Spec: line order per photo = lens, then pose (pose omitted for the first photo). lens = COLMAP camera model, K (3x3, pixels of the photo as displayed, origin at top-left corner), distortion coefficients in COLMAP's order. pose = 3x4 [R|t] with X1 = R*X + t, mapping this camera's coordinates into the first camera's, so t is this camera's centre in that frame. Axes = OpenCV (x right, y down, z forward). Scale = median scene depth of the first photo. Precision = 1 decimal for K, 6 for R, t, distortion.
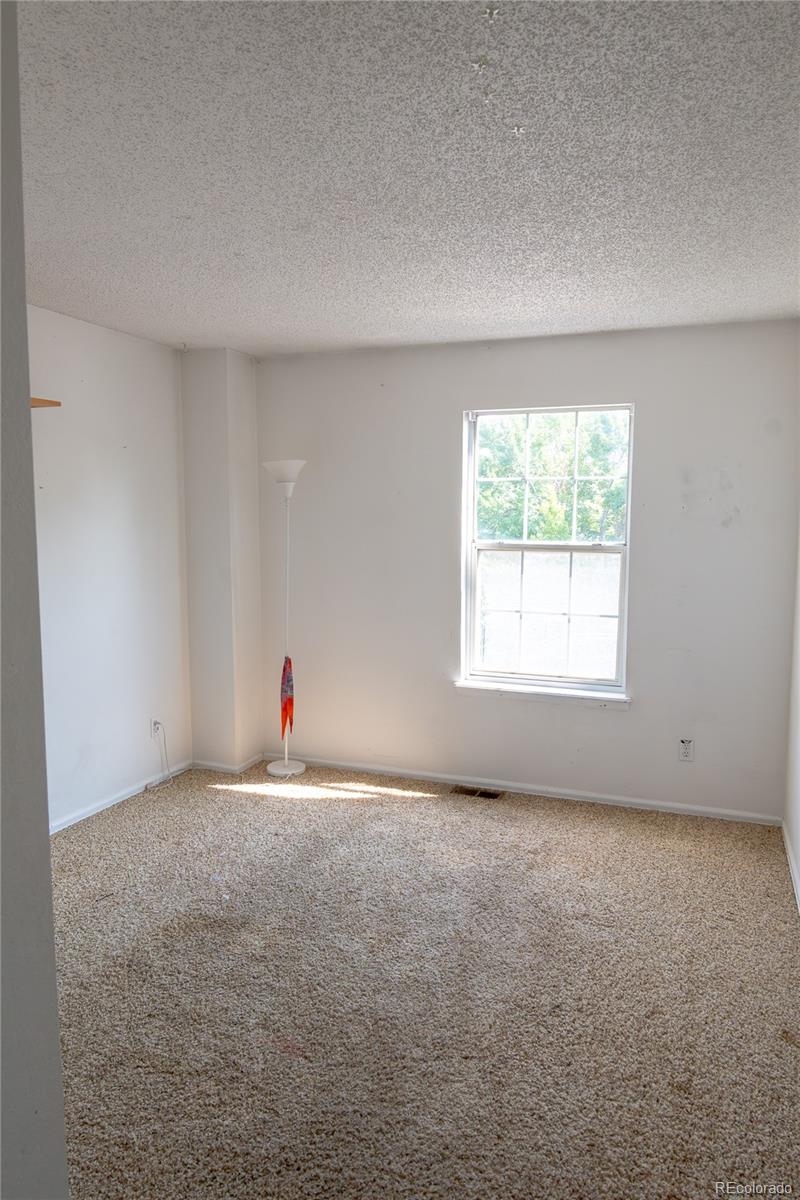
lens RADIAL K [[779.5, 0, 400.0], [0, 779.5, 600.0], [0, 0, 1]] dist [-0.010913, -0.008181]
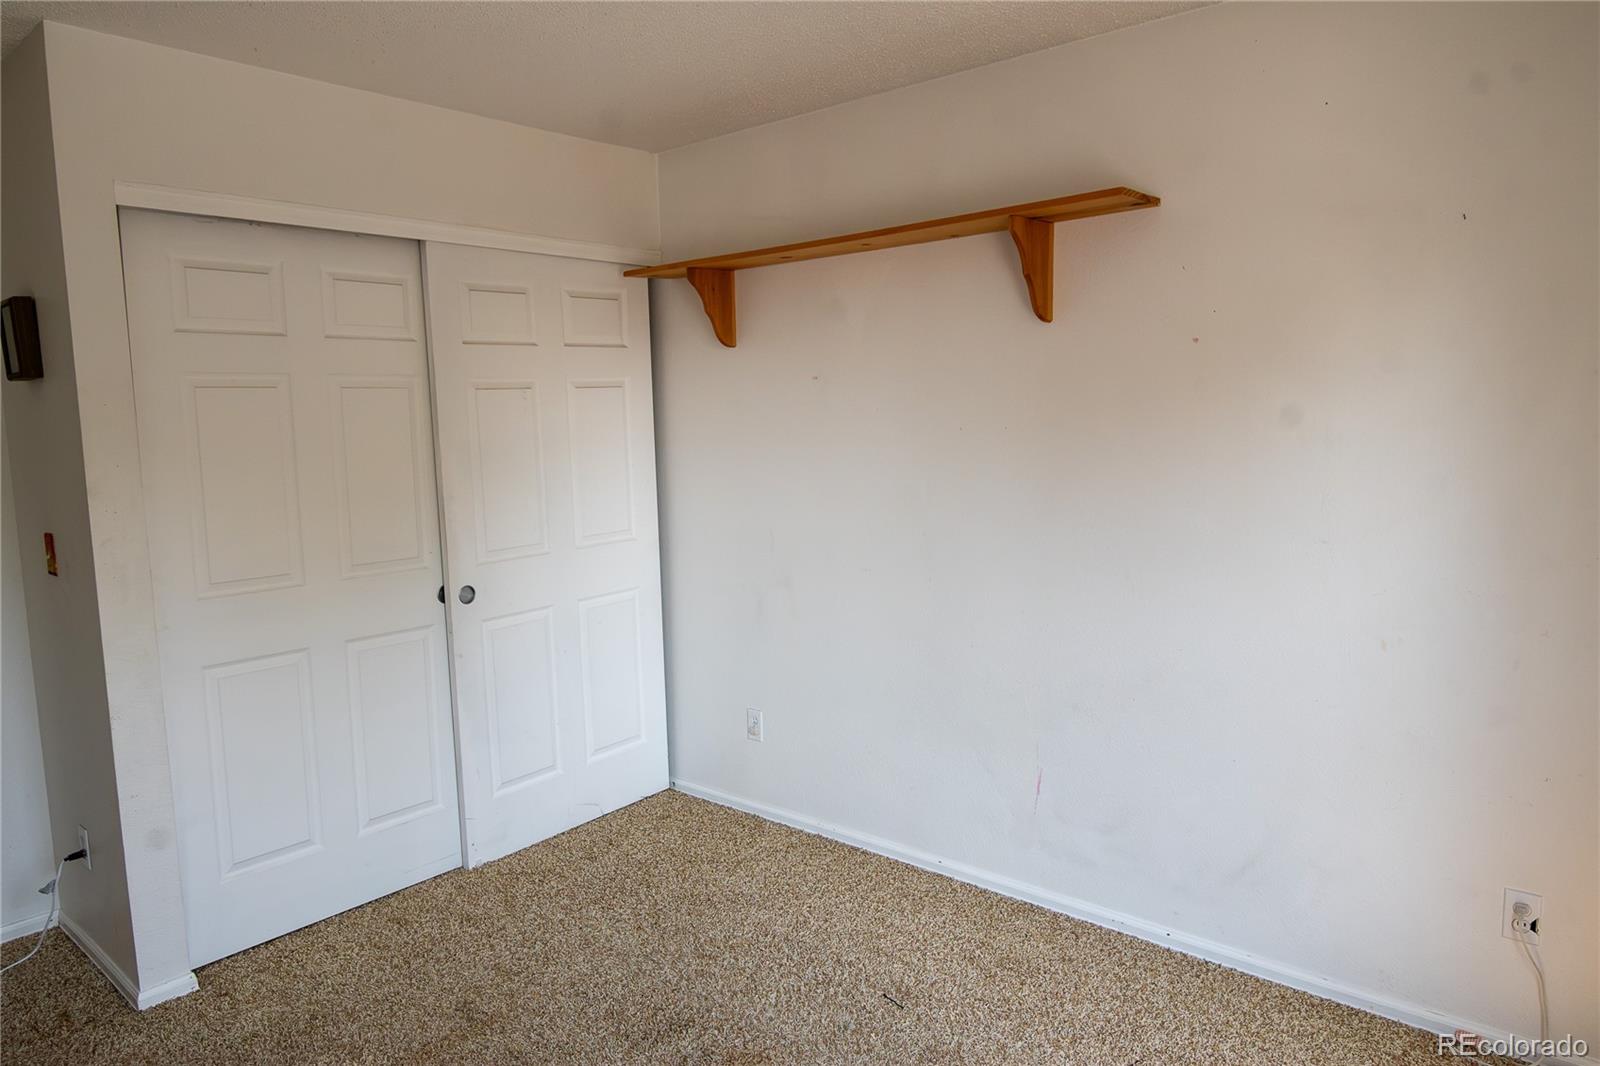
lens RADIAL K [[1039.3, 0, 789.1], [0, 1039.3, 524.8], [0, 0, 1]] dist [-0.010913, -0.008181]
pose [[-0.341434, 0.108645, -0.933606, 0.275784], [-0.073879, 0.987121, 0.141891, -0.079618], [0.936998, 0.117420, -0.329010, 0.803194]]
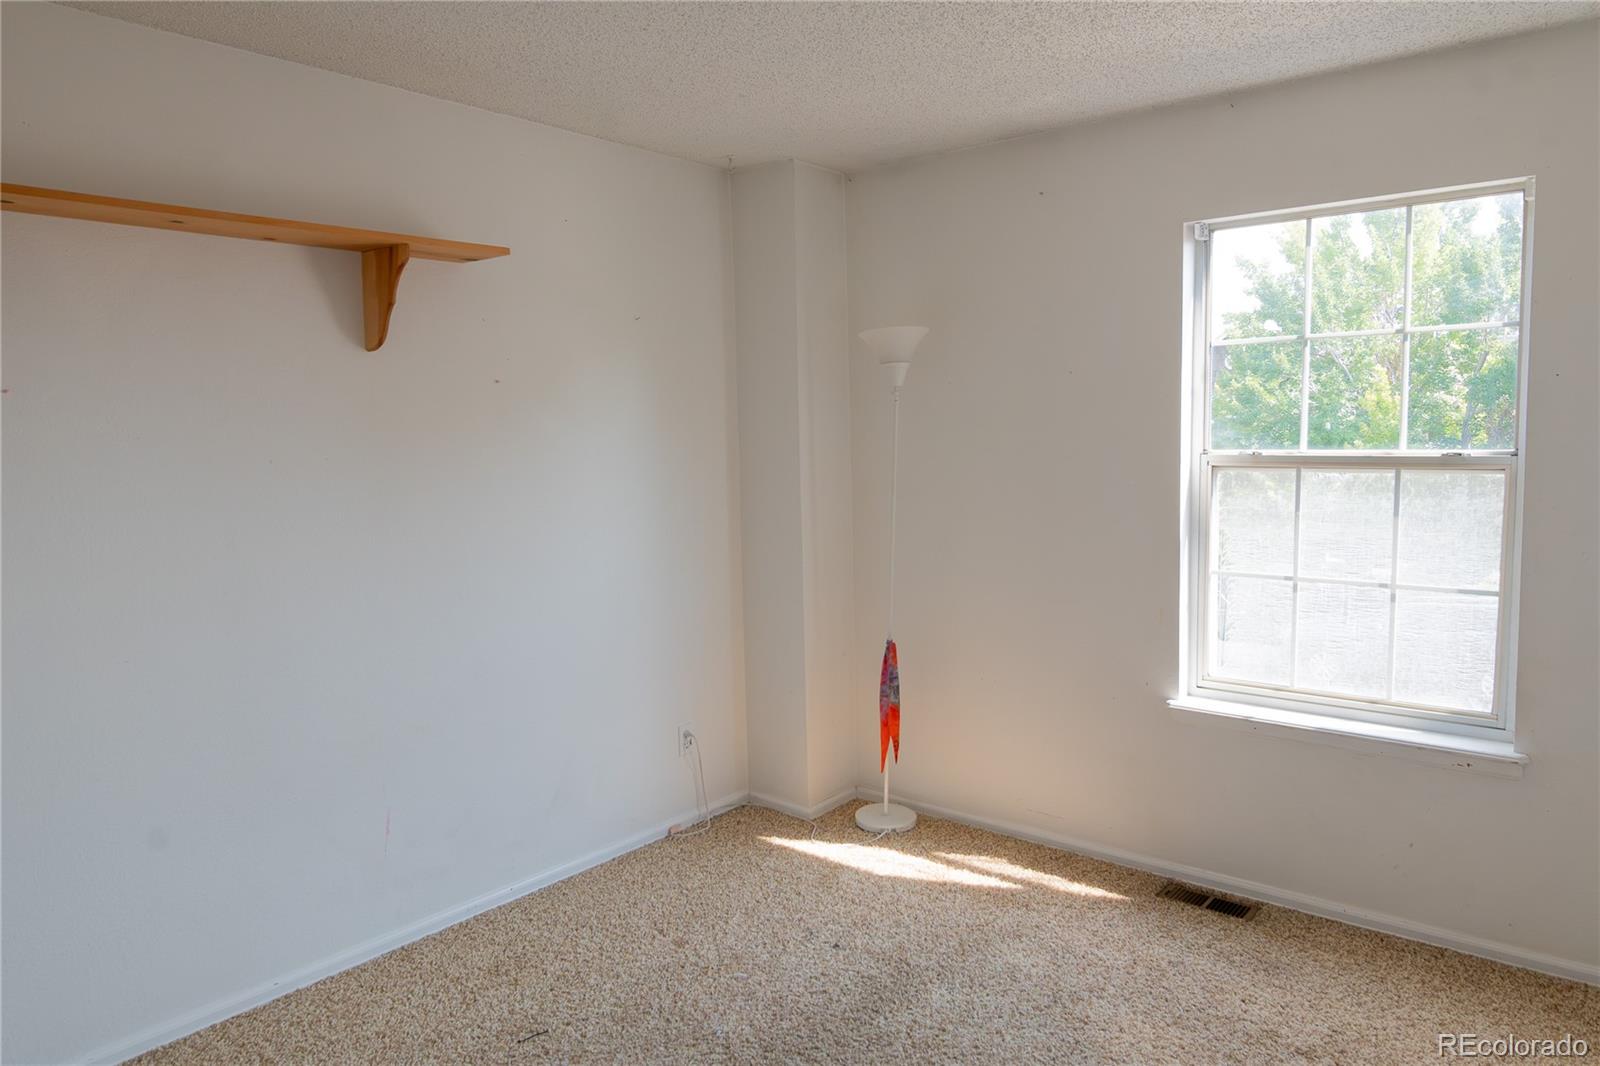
lens RADIAL K [[1039.3, 0, 789.1], [0, 1039.3, 524.8], [0, 0, 1]] dist [-0.010913, -0.008181]
pose [[0.947357, 0.006068, -0.320122, 0.050774], [-0.010196, 0.999885, -0.011220, -0.011418], [0.320017, 0.013894, 0.947310, 0.192245]]
